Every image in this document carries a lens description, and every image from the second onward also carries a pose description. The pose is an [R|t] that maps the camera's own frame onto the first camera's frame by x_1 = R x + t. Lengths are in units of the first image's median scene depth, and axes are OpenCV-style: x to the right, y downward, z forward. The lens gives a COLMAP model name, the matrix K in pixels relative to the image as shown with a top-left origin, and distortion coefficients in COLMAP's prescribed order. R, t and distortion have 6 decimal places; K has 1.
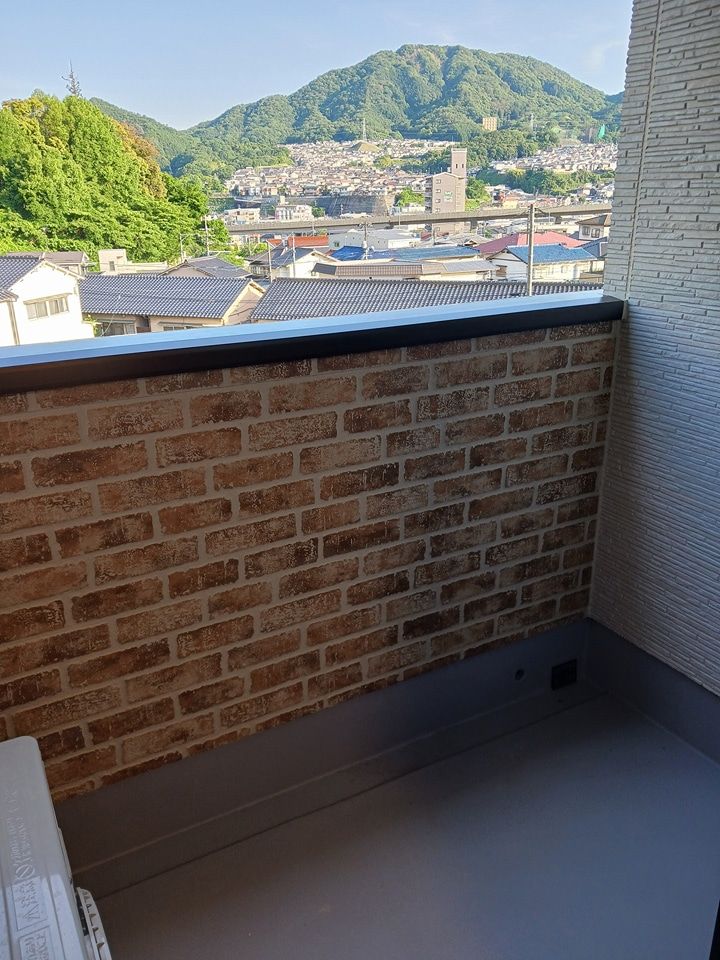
lens RADIAL K [[772.4, 0, 356.2], [0, 772.4, 470.5], [0, 0, 1]] dist [0.035110, 0.003141]
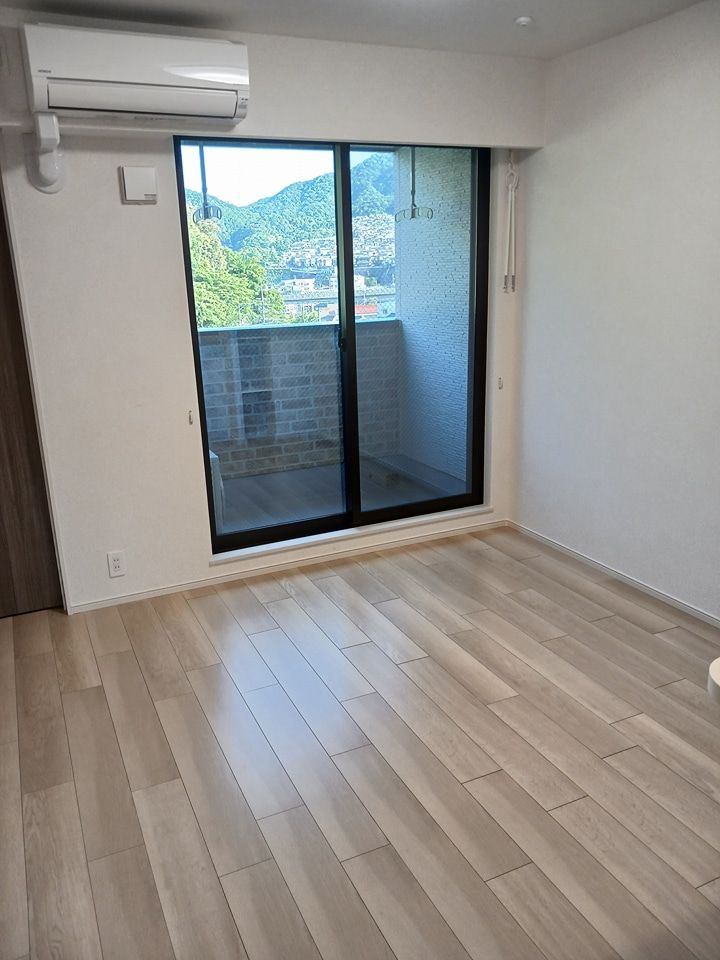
lens RADIAL K [[759.9, 0, 361.4], [0, 759.9, 490.6], [0, 0, 1]] dist [0.059389, -0.016153]
pose [[0.998266, 0.008148, -0.058304, 0.069218], [-0.011297, 0.998483, -0.053881, 0.093888], [0.057776, 0.054446, 0.996844, -0.292333]]
